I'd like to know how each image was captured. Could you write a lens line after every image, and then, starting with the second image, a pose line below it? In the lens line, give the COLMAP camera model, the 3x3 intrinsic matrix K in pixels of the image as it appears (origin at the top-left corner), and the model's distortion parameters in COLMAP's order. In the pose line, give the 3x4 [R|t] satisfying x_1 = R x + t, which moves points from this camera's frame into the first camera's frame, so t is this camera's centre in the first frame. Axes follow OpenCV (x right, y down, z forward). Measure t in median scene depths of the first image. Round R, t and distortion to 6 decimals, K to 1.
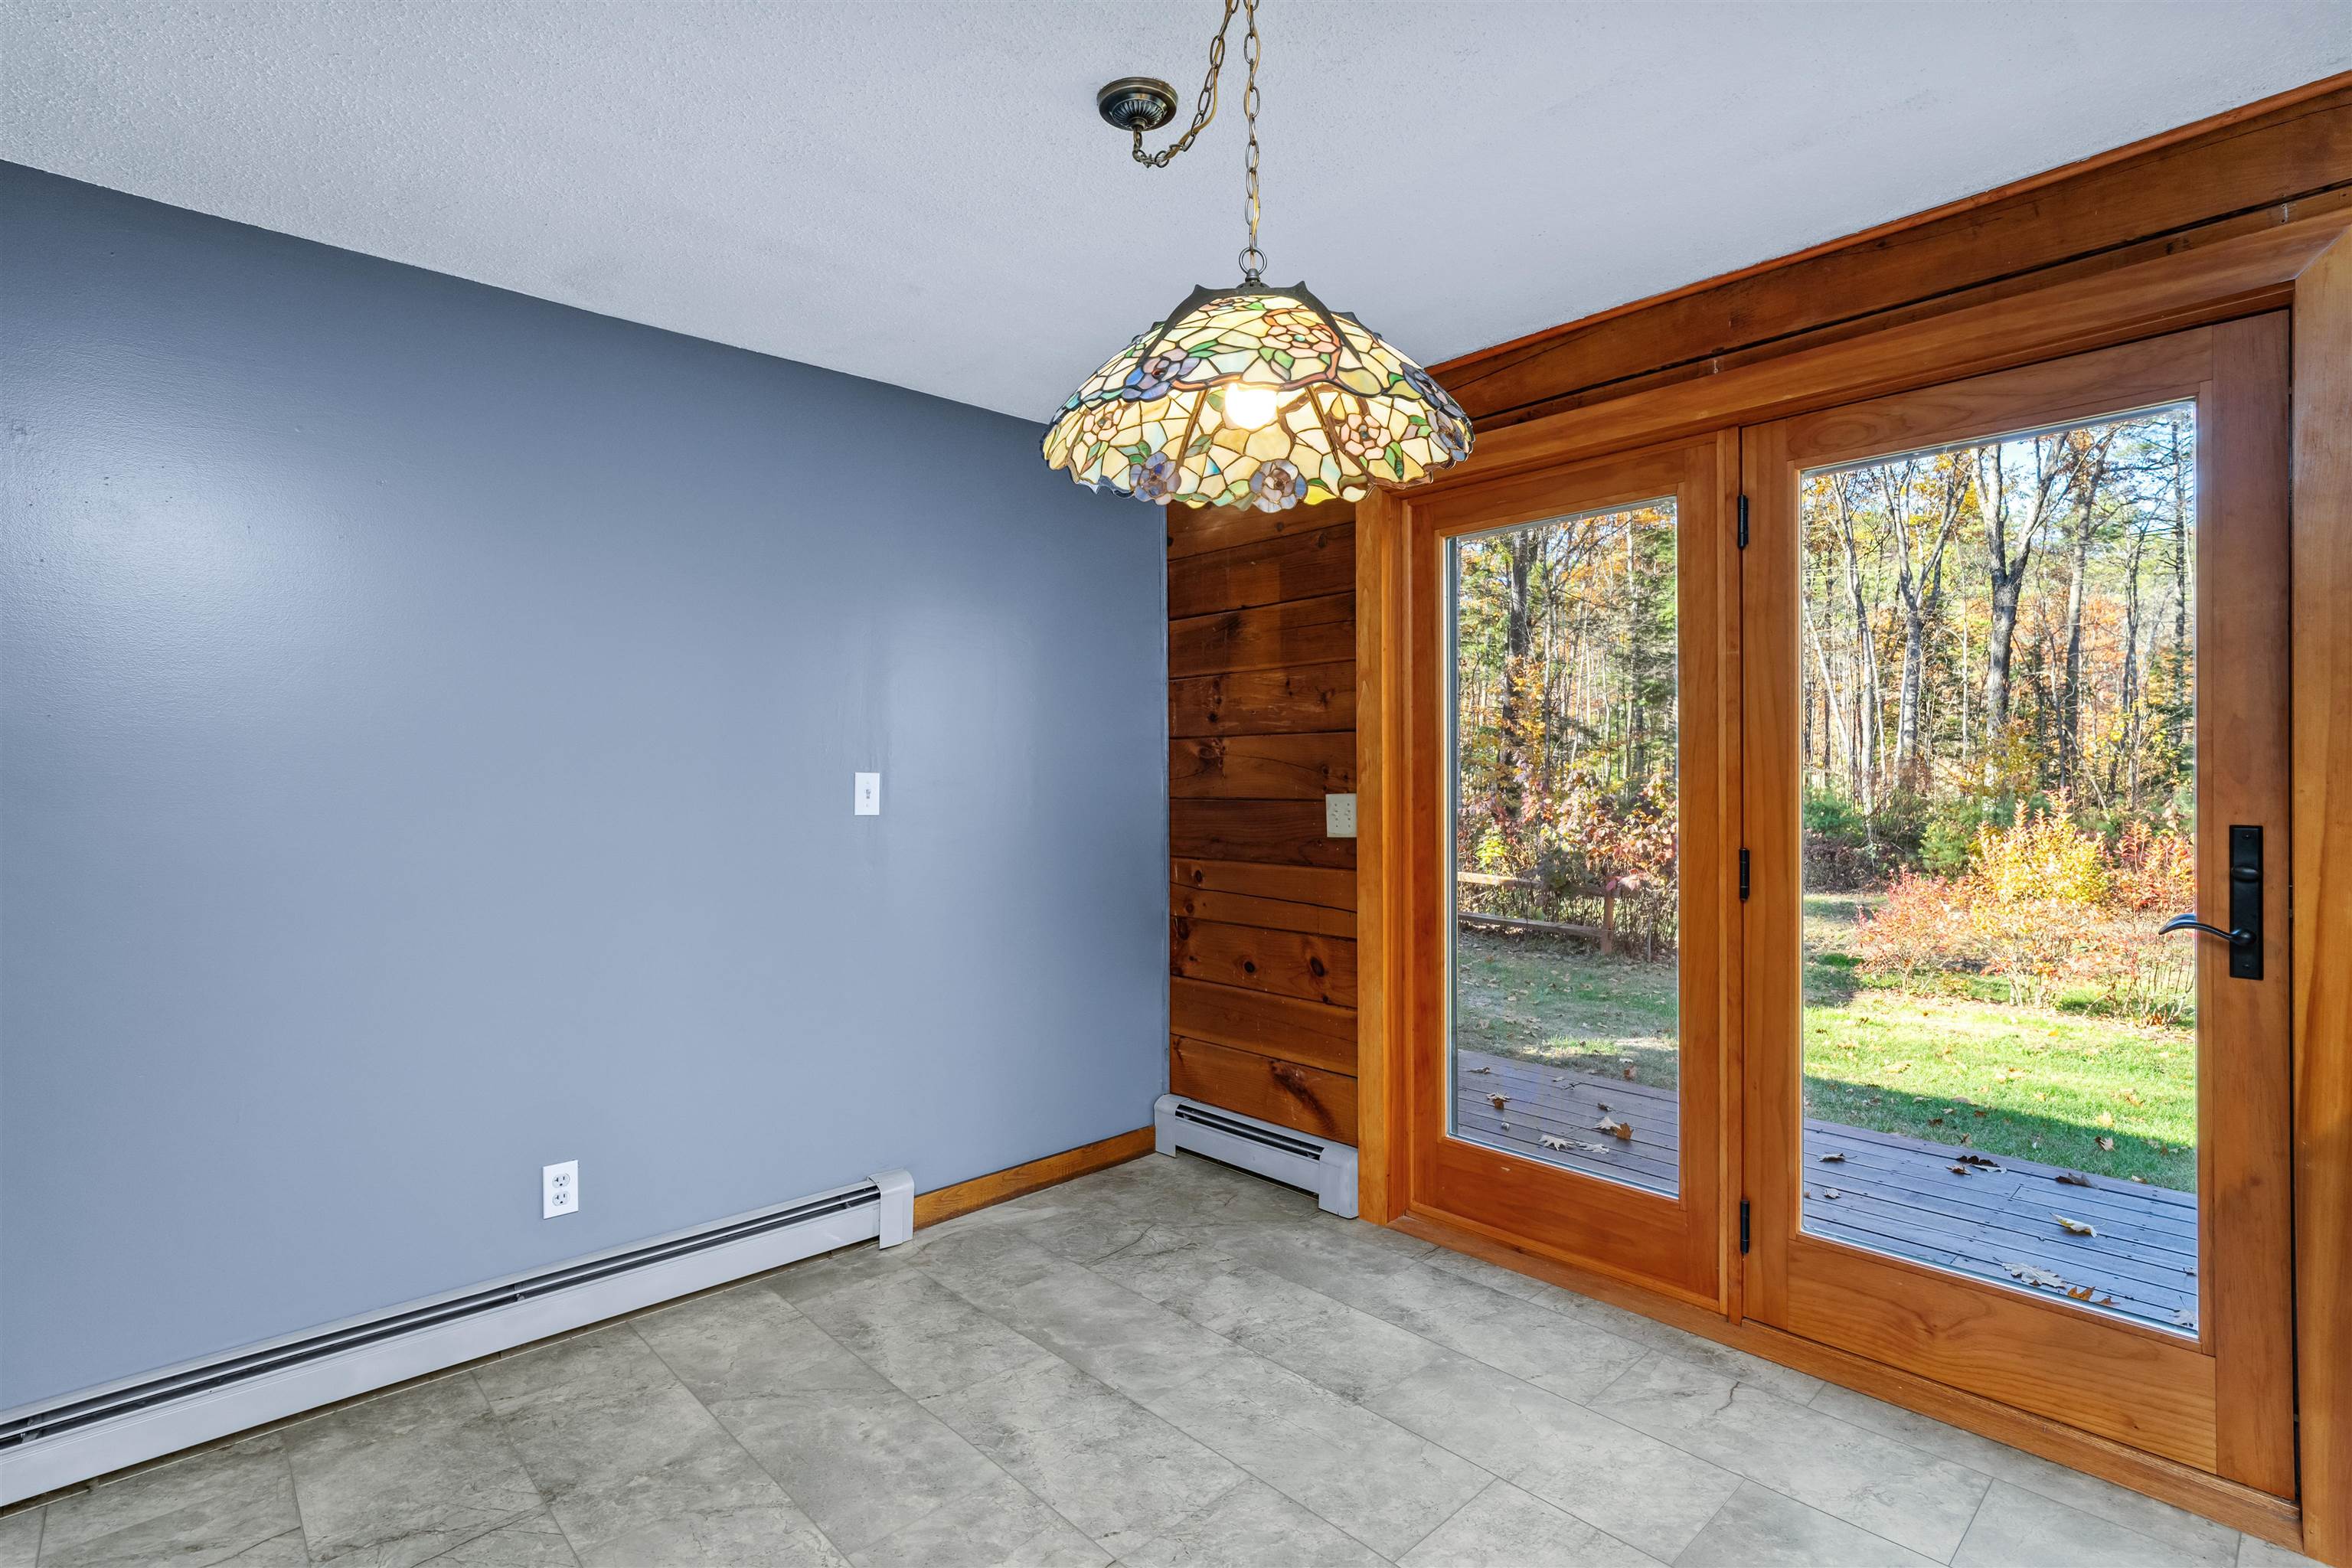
lens RADIAL K [[1118.3, 0, 1183.0], [0, 1118.3, 772.4], [0, 0, 1]] dist [-0.015911, 0.009742]
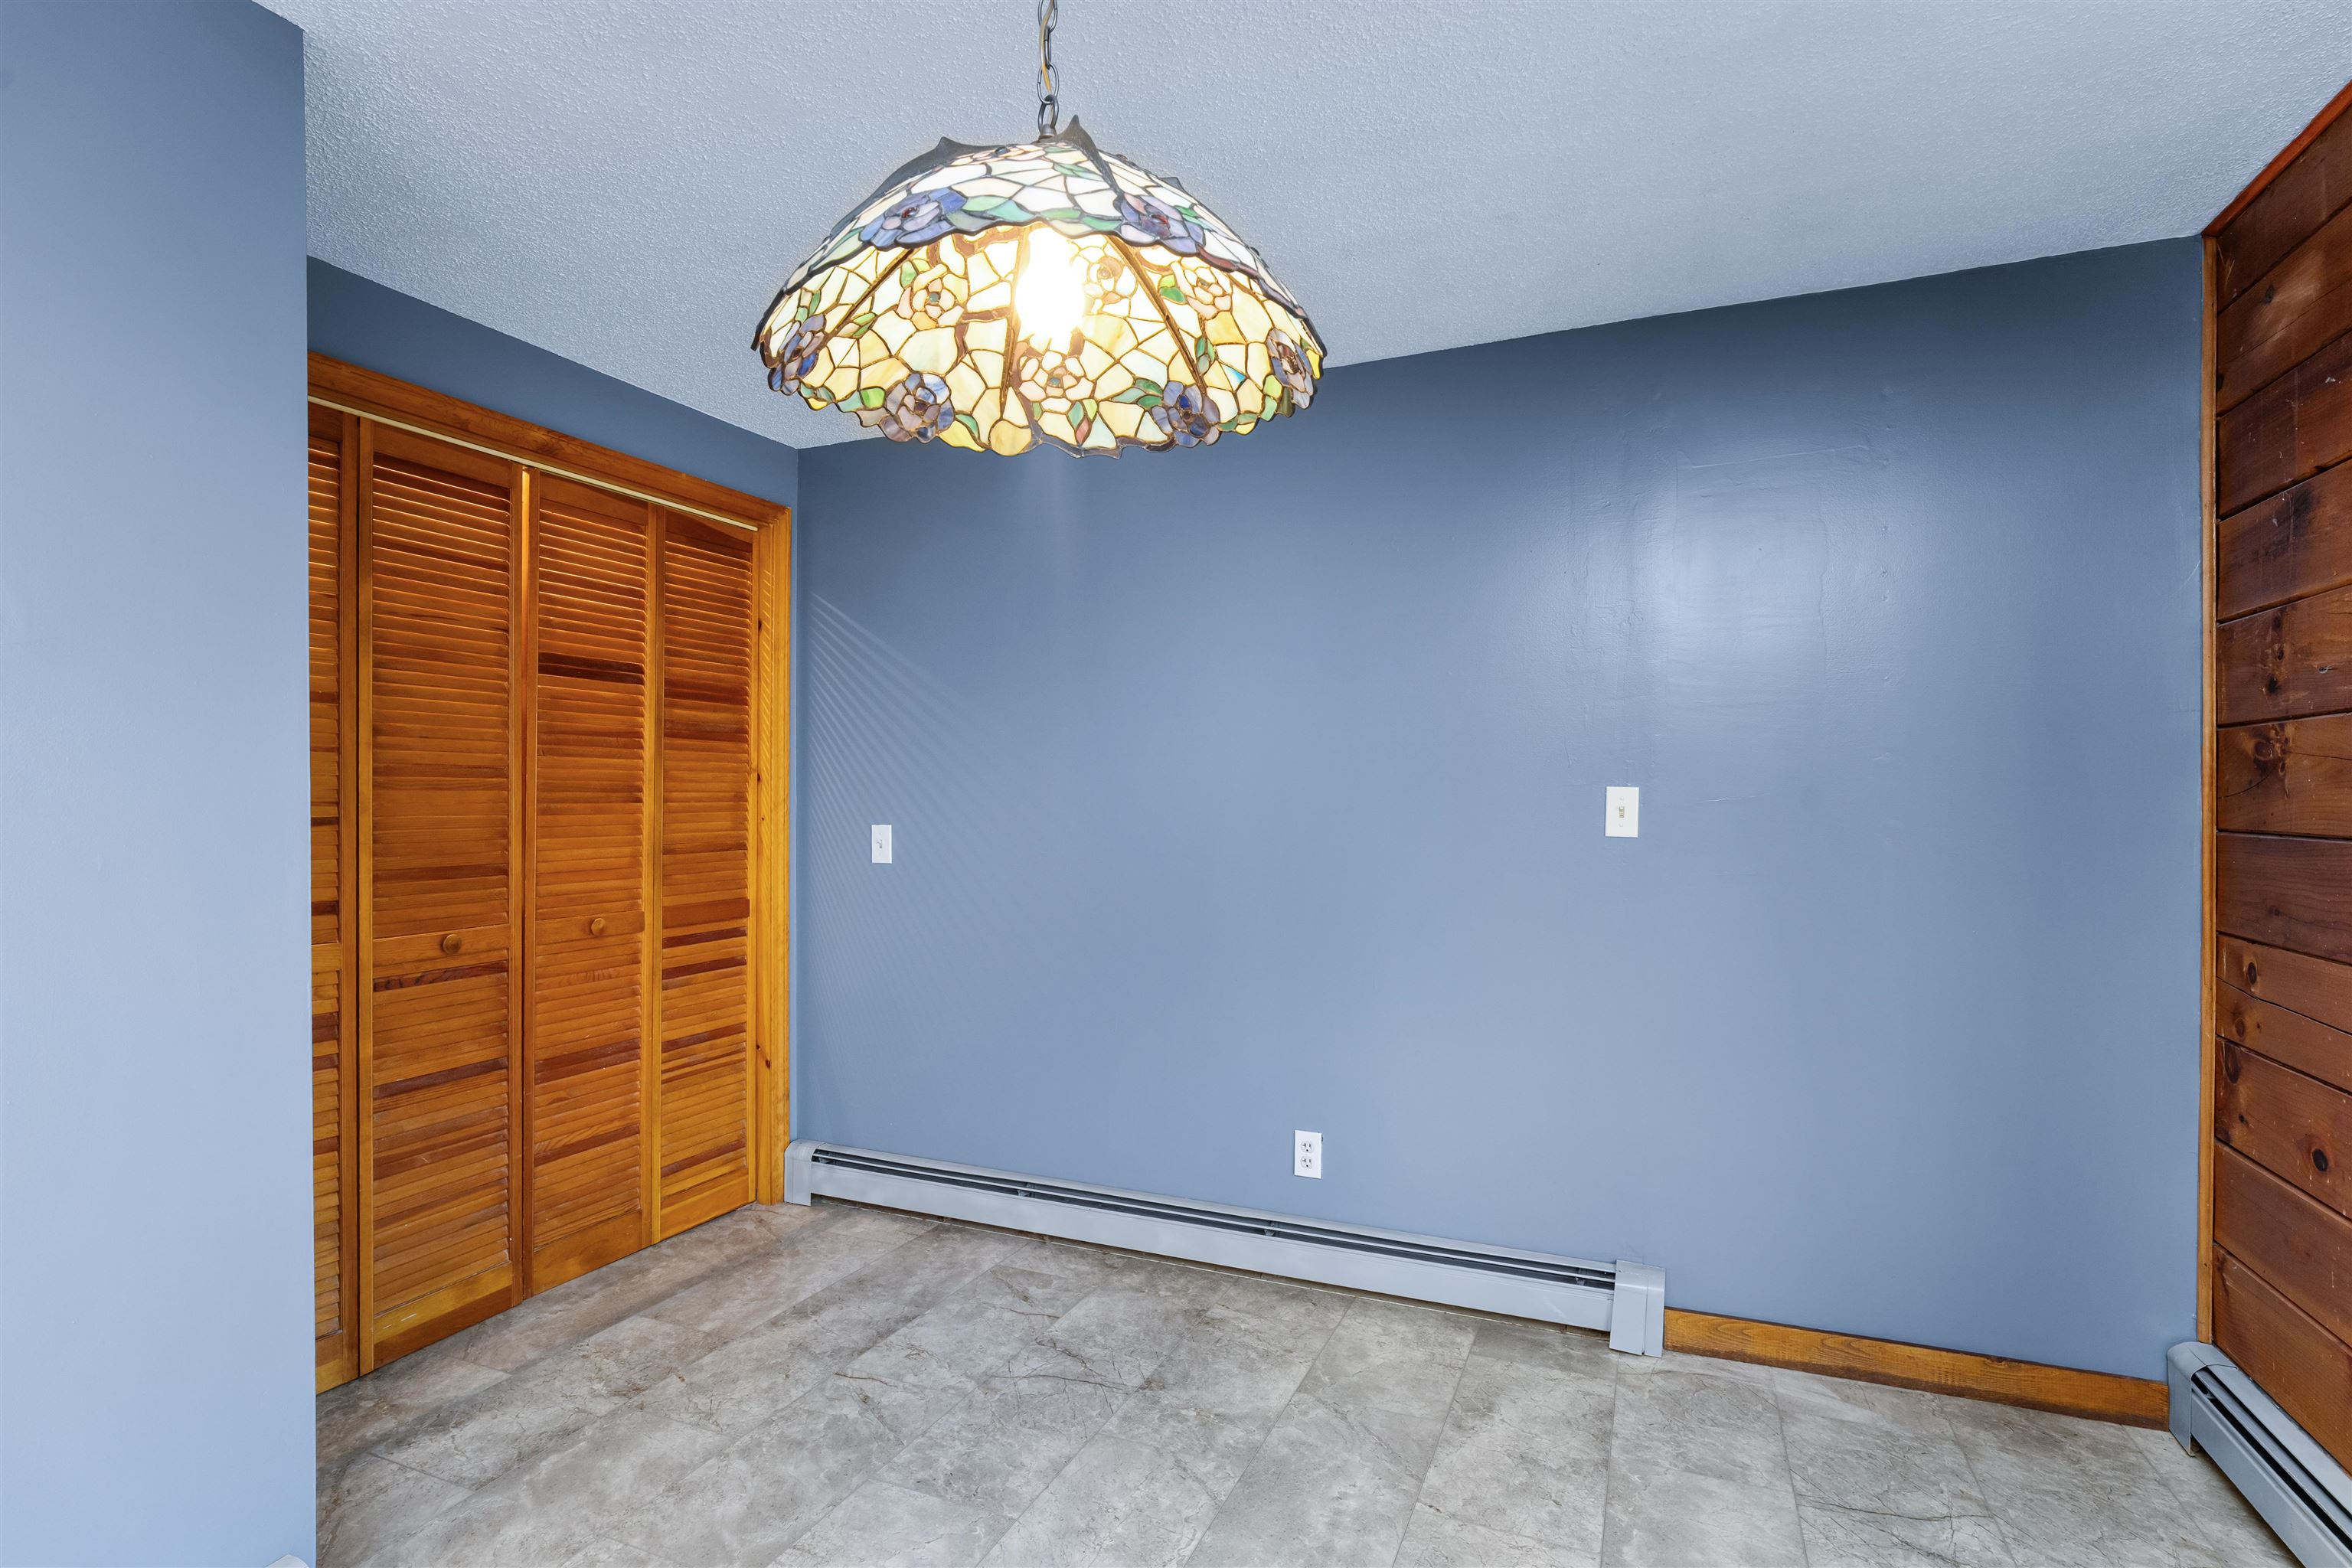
lens RADIAL K [[1118.3, 0, 1176.6], [0, 1118.3, 793.8], [0, 0, 1]] dist [-0.015911, 0.009742]
pose [[0.414485, 0.005003, -0.910043, 0.364854], [0.001942, 0.999978, 0.006381, -0.000830], [0.910054, -0.004412, 0.414466, 0.353484]]
